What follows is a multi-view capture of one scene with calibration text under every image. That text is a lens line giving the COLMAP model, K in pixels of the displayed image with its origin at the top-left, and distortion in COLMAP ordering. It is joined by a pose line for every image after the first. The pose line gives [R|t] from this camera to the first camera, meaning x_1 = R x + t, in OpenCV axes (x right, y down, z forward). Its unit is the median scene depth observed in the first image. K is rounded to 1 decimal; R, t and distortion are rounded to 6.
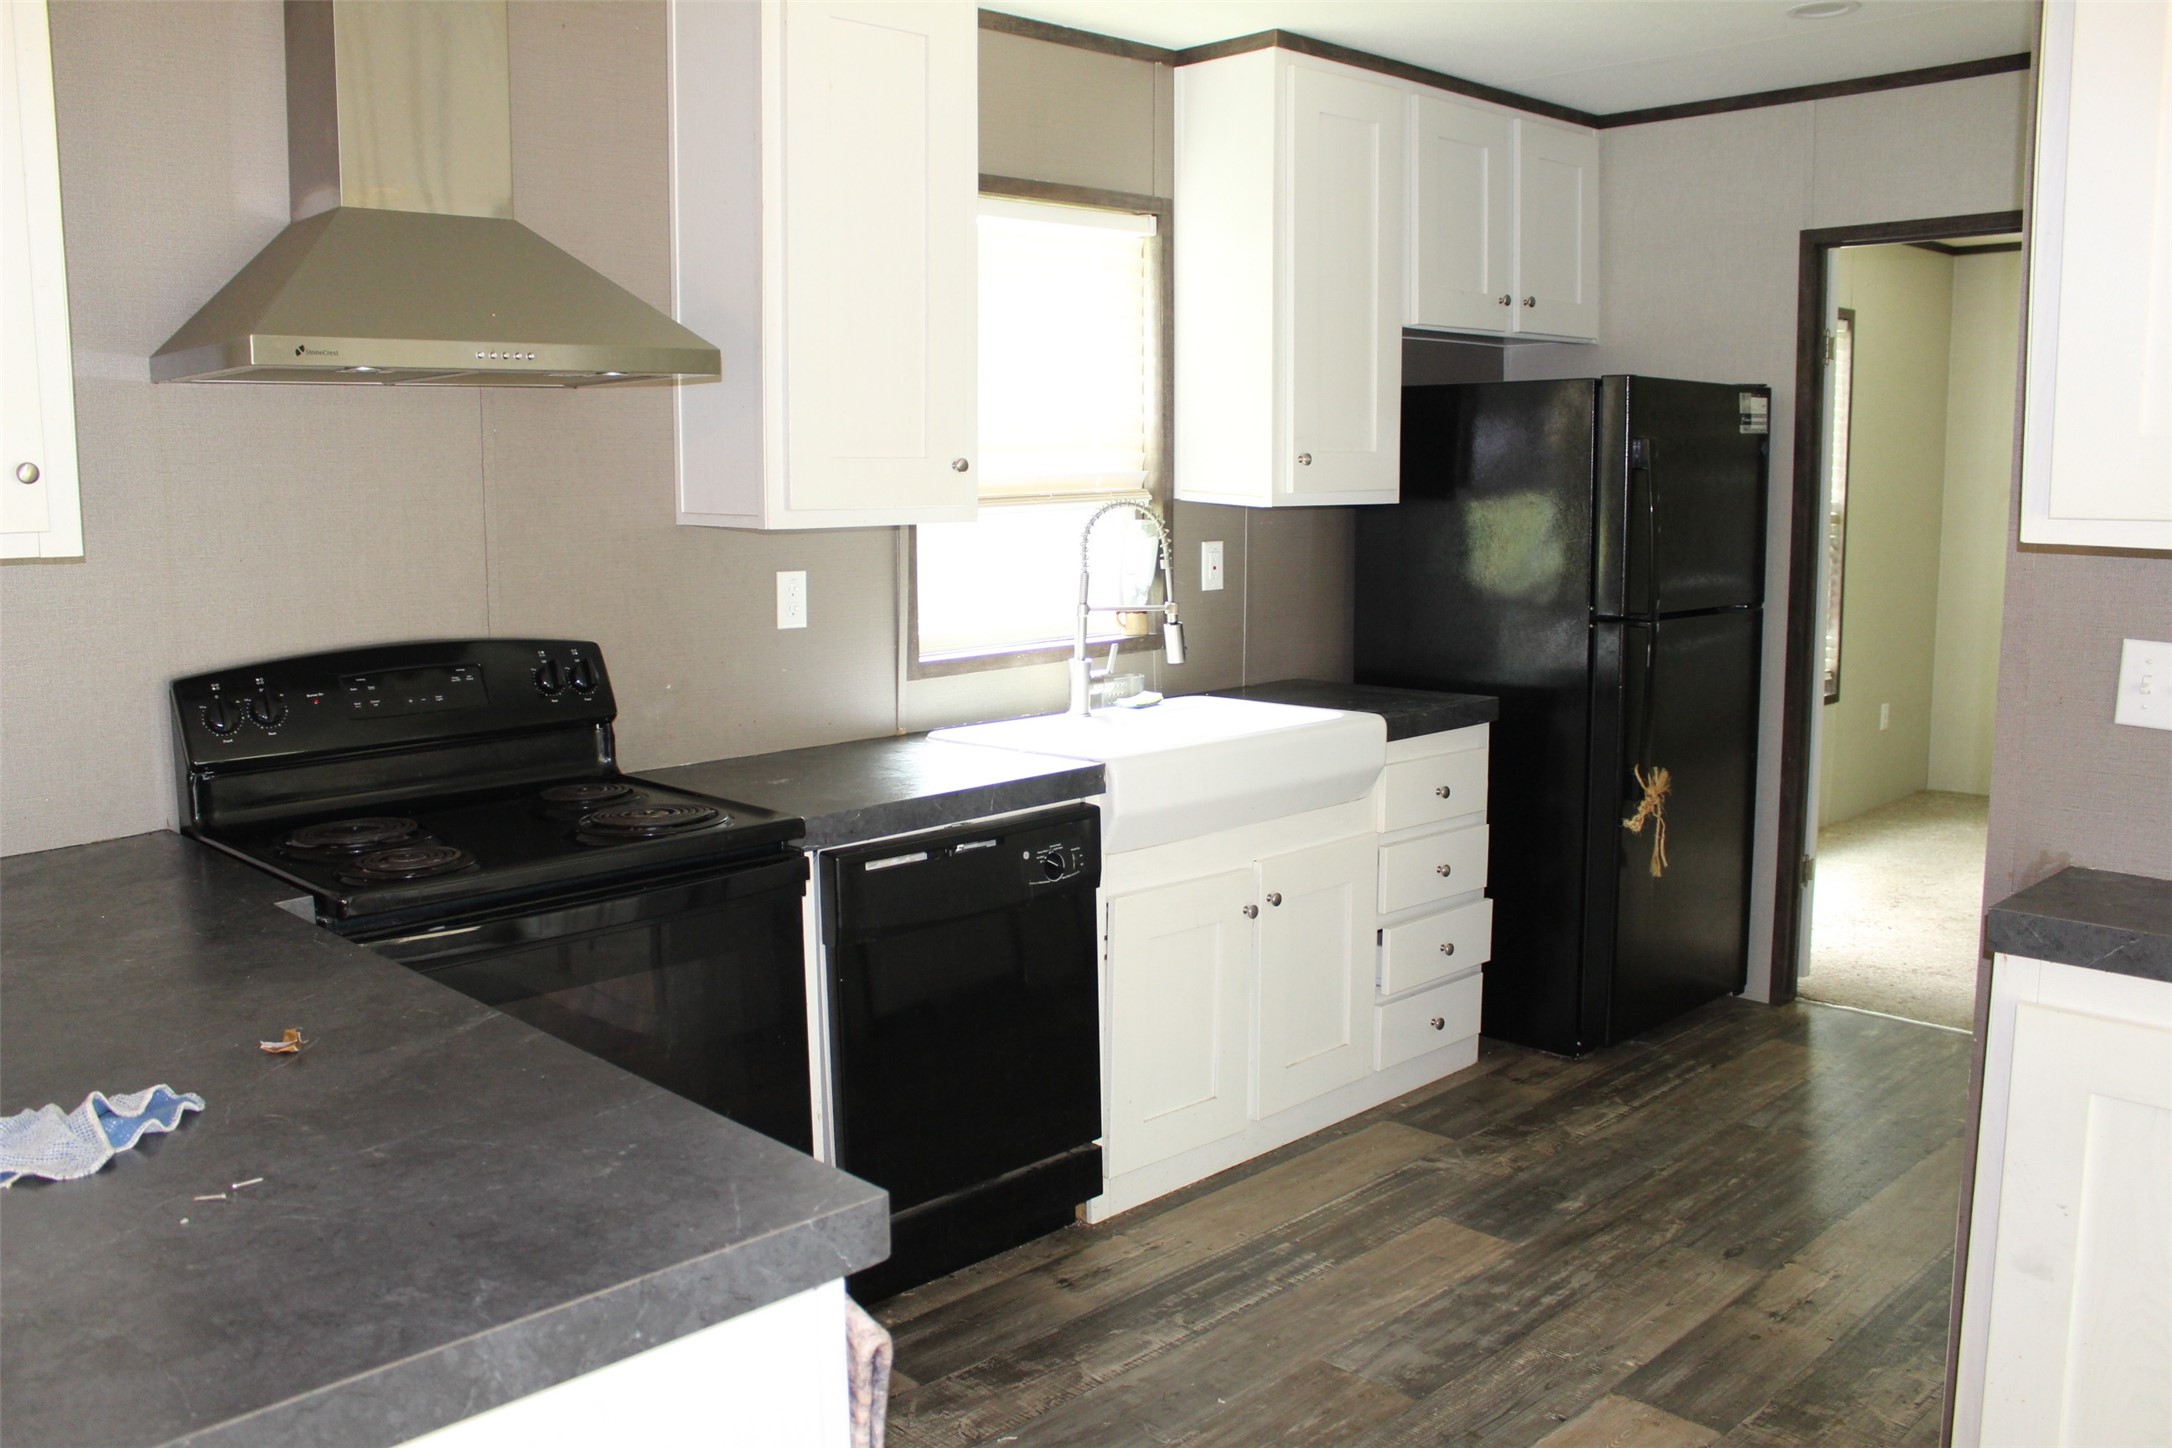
lens RADIAL K [[1795.0, 0, 1061.4], [0, 1795.0, 717.0], [0, 0, 1]] dist [-0.144619, 0.120359]
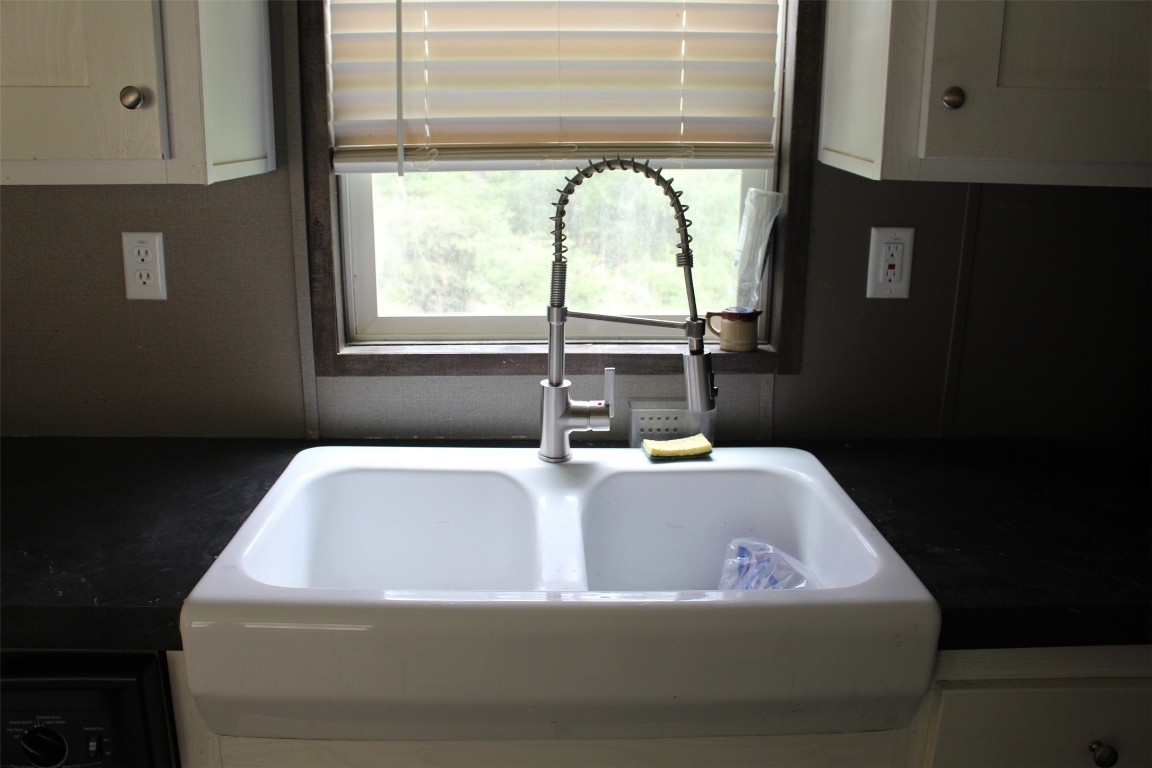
lens RADIAL K [[952.1, 0, 562.9], [0, 952.1, 380.3], [0, 0, 1]] dist [-0.144619, 0.120359]
pose [[0.746754, 0.185498, -0.638709, 0.267306], [-0.109979, 0.981539, 0.156481, -0.096840], [0.655945, -0.046608, 0.753368, 0.756835]]
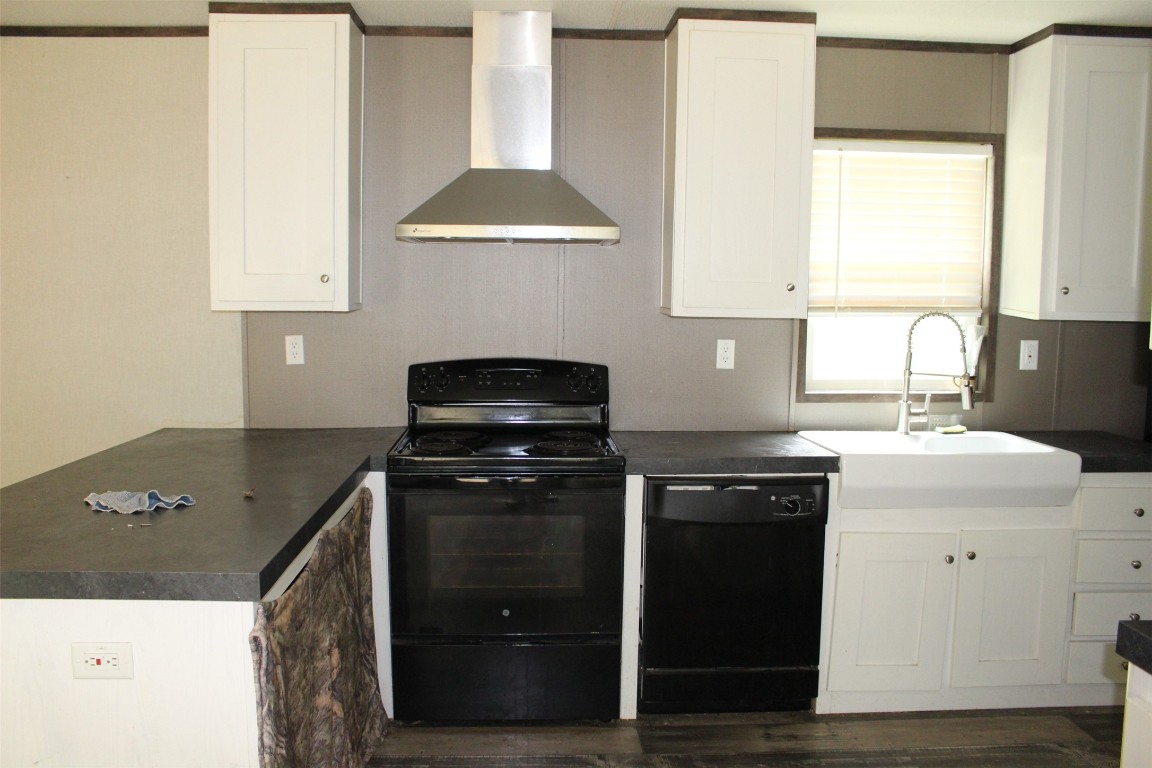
lens RADIAL K [[952.1, 0, 562.9], [0, 952.1, 380.3], [0, 0, 1]] dist [-0.144619, 0.120359]
pose [[0.754302, 0.082028, -0.651383, 0.369972], [-0.110001, 0.993929, -0.002217, -0.014570], [0.647247, 0.073325, 0.758746, 0.097617]]
